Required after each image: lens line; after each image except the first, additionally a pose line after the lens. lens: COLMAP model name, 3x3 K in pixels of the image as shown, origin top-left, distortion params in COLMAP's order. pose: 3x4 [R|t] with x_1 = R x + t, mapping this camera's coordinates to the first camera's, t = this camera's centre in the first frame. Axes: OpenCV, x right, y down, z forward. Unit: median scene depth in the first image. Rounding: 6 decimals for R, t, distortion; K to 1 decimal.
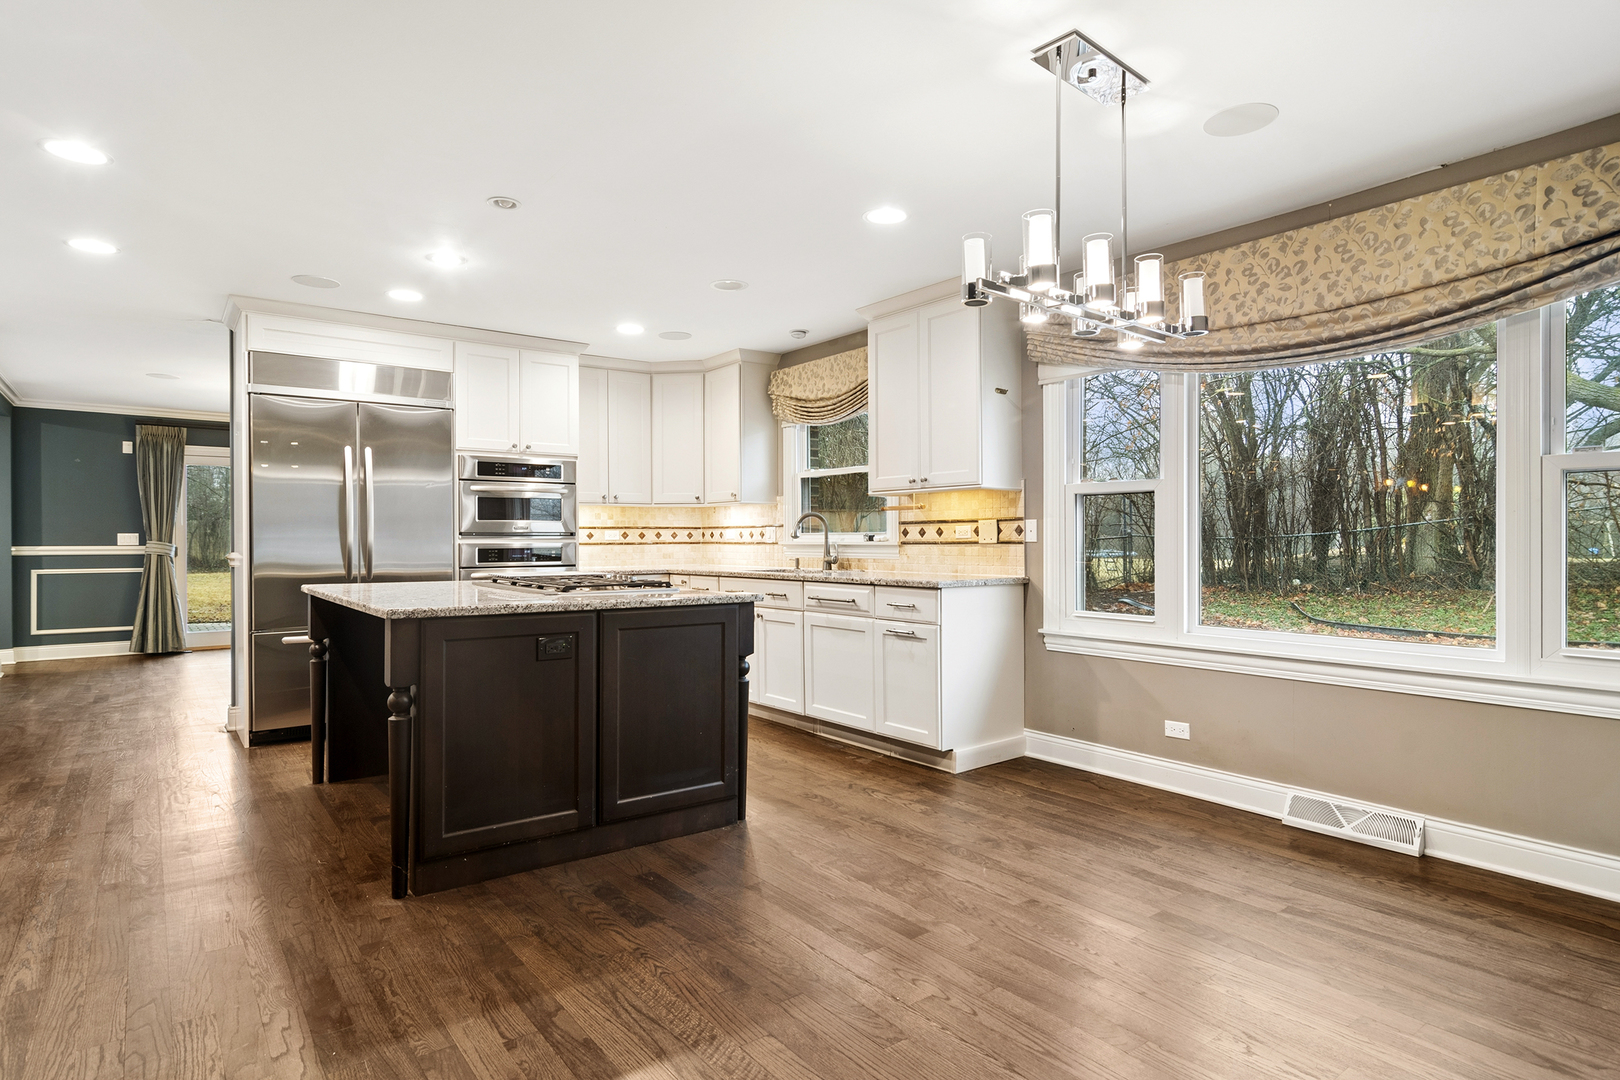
lens RADIAL K [[876.1, 0, 809.0], [0, 876.1, 539.2], [0, 0, 1]] dist [-0.003153, 0.003609]
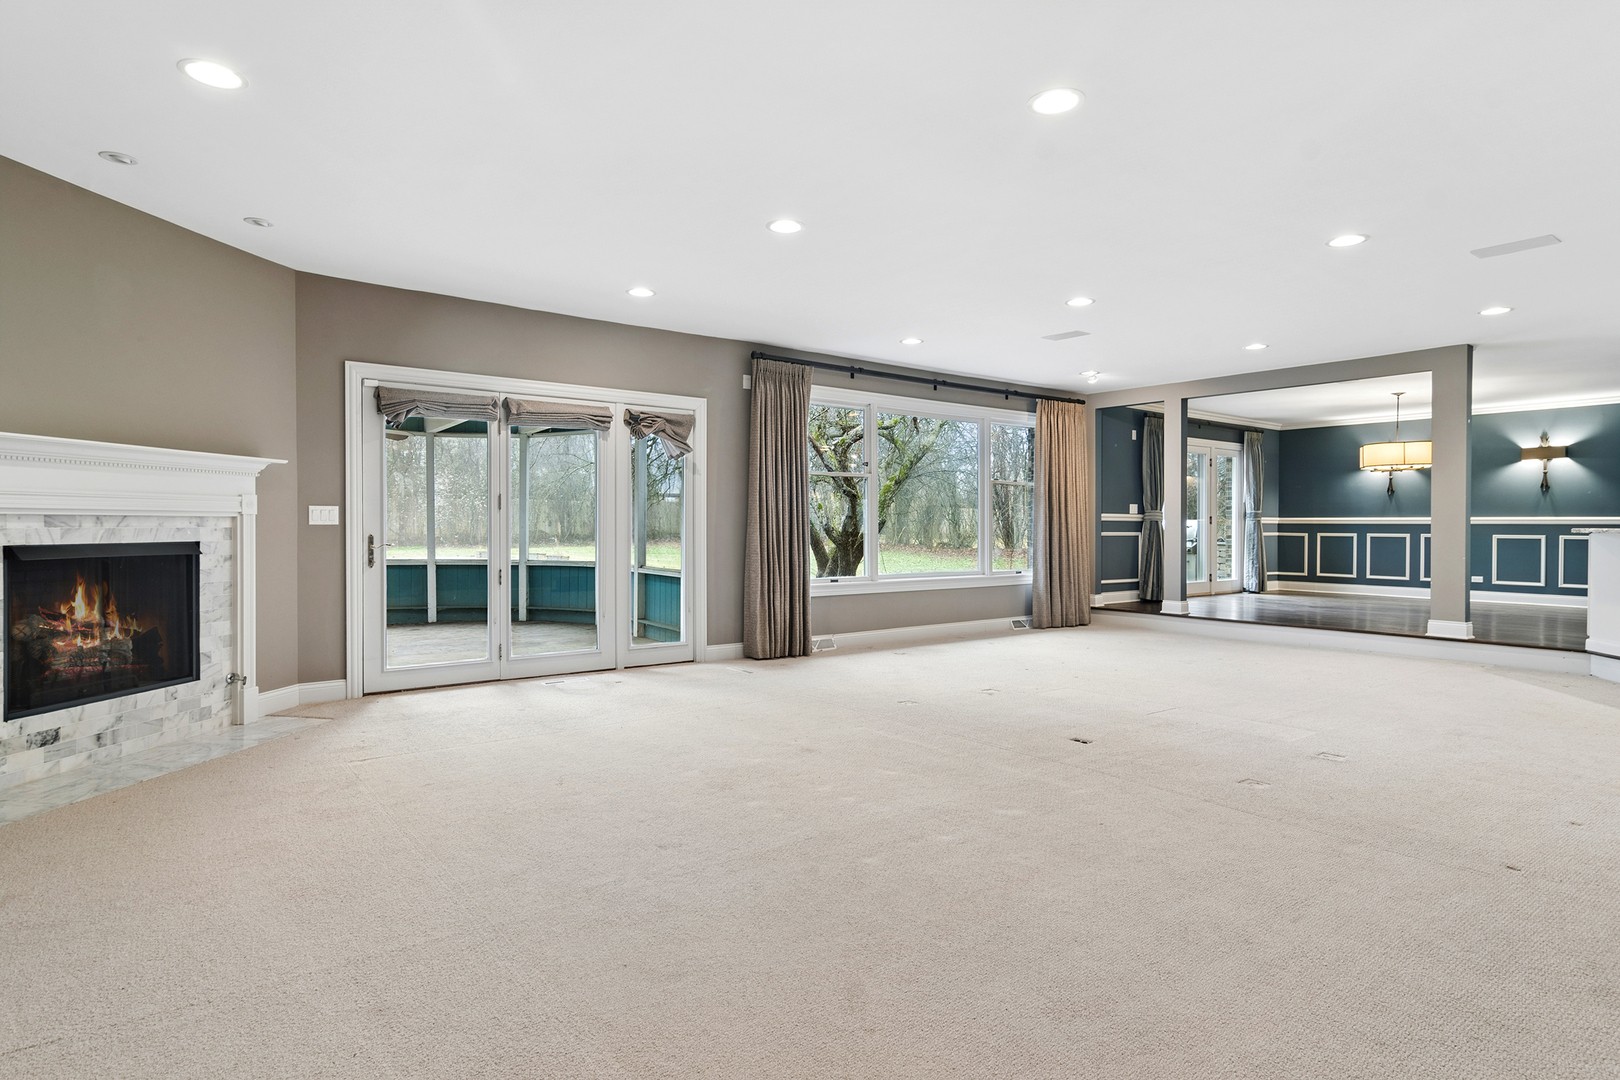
lens RADIAL K [[876.1, 0, 819.5], [0, 876.1, 536.4], [0, 0, 1]] dist [-0.003153, 0.003609]
pose [[0.999924, 0.003048, 0.011920, -2.017991], [-0.003113, 0.999980, 0.005444, 0.054879], [-0.011903, -0.005481, 0.999914, -0.389366]]
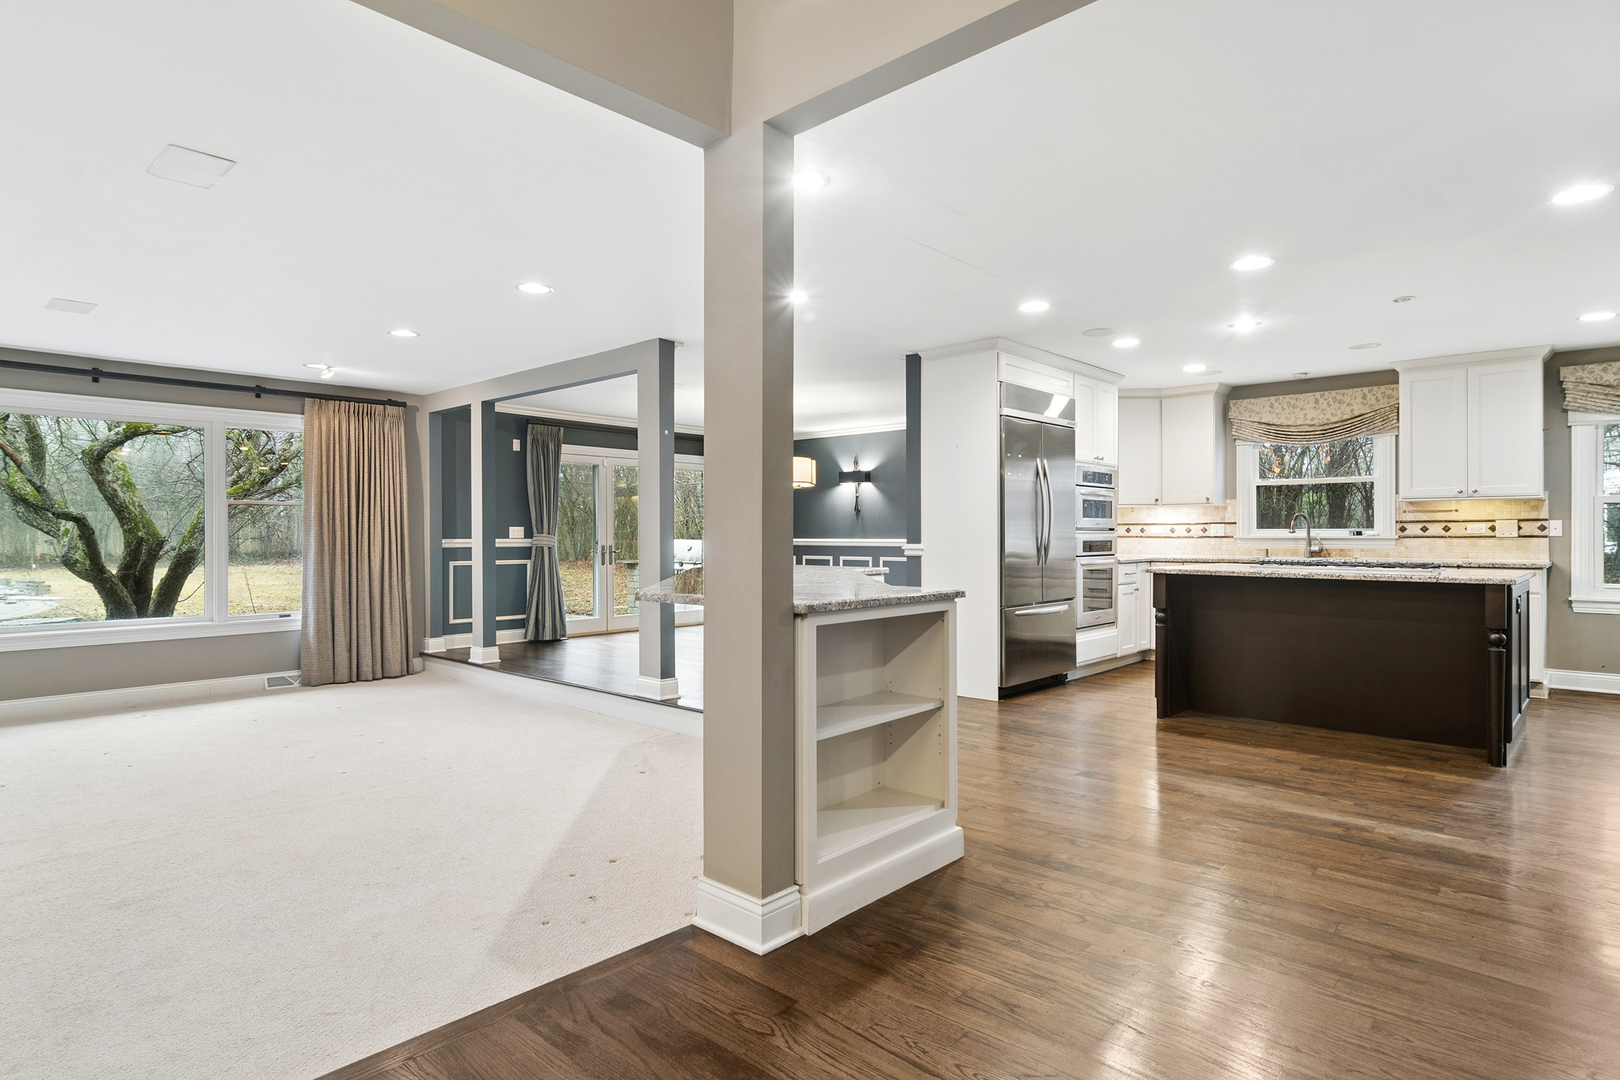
lens RADIAL K [[876.1, 0, 804.9], [0, 876.1, 532.1], [0, 0, 1]] dist [-0.003153, 0.003609]
pose [[0.985336, 0.002780, 0.170600, -1.003878], [-0.002275, 0.999992, -0.003157, 0.003336], [-0.170607, 0.002723, 0.985335, -0.156400]]
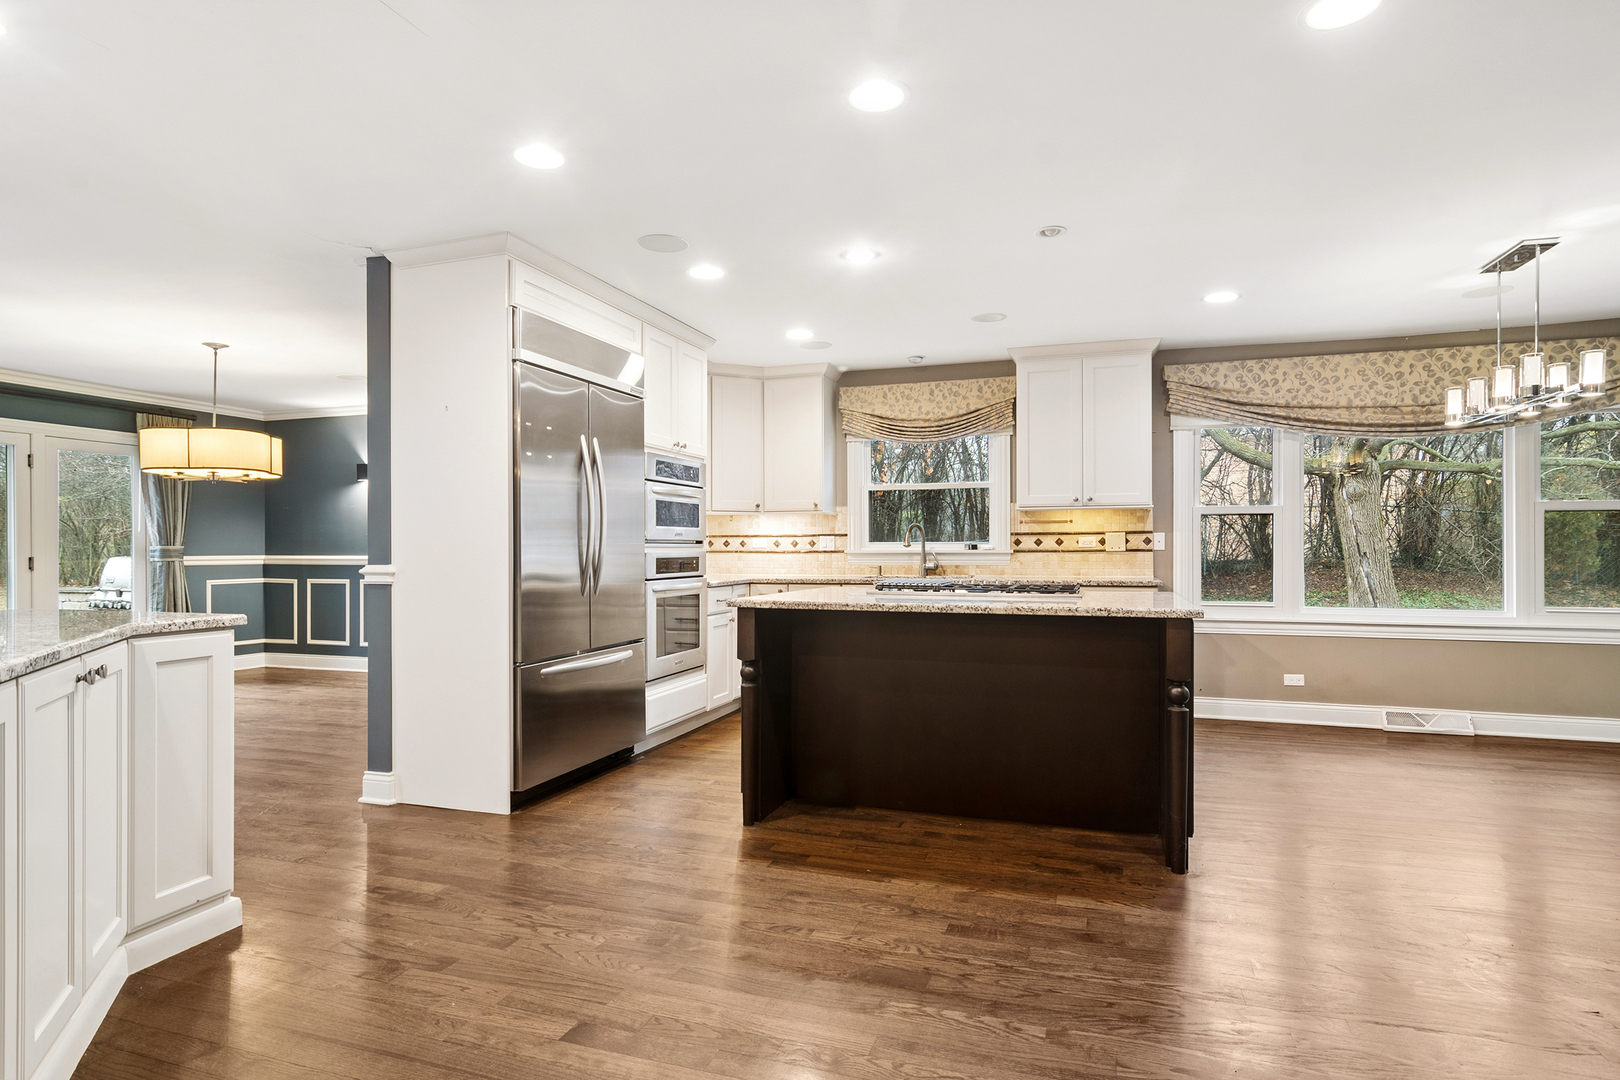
lens RADIAL K [[876.1, 0, 811.4], [0, 876.1, 547.4], [0, 0, 1]] dist [-0.003153, 0.003609]
pose [[0.829301, 0.001963, 0.558799, -0.765148], [-0.000271, 0.999995, -0.003110, 0.002952], [-0.558802, 0.002428, 0.829298, 0.180839]]
